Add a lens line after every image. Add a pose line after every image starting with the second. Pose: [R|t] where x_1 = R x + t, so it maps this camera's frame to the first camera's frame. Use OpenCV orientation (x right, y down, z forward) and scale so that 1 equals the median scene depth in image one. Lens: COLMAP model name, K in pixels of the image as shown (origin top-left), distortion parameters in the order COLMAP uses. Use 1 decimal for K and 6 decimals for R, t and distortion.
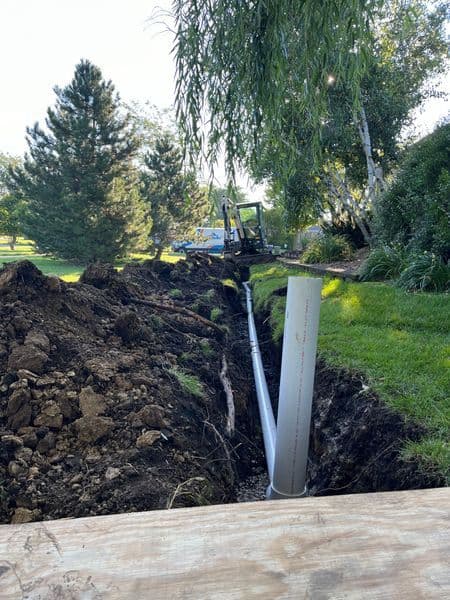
lens RADIAL K [[457.1, 0, 222.2], [0, 457.1, 290.0], [0, 0, 1]] dist [0.022561, 0.002428]
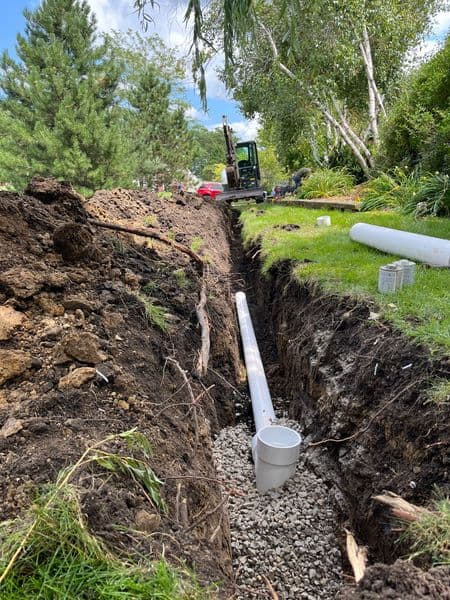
lens RADIAL K [[457.1, 0, 222.2], [0, 457.1, 290.0], [0, 0, 1]] dist [0.022561, 0.002428]
pose [[0.999839, -0.012630, 0.012735, 0.035560], [0.011219, 0.994370, 0.105373, 0.076697], [-0.013994, -0.105213, 0.994351, 0.203281]]
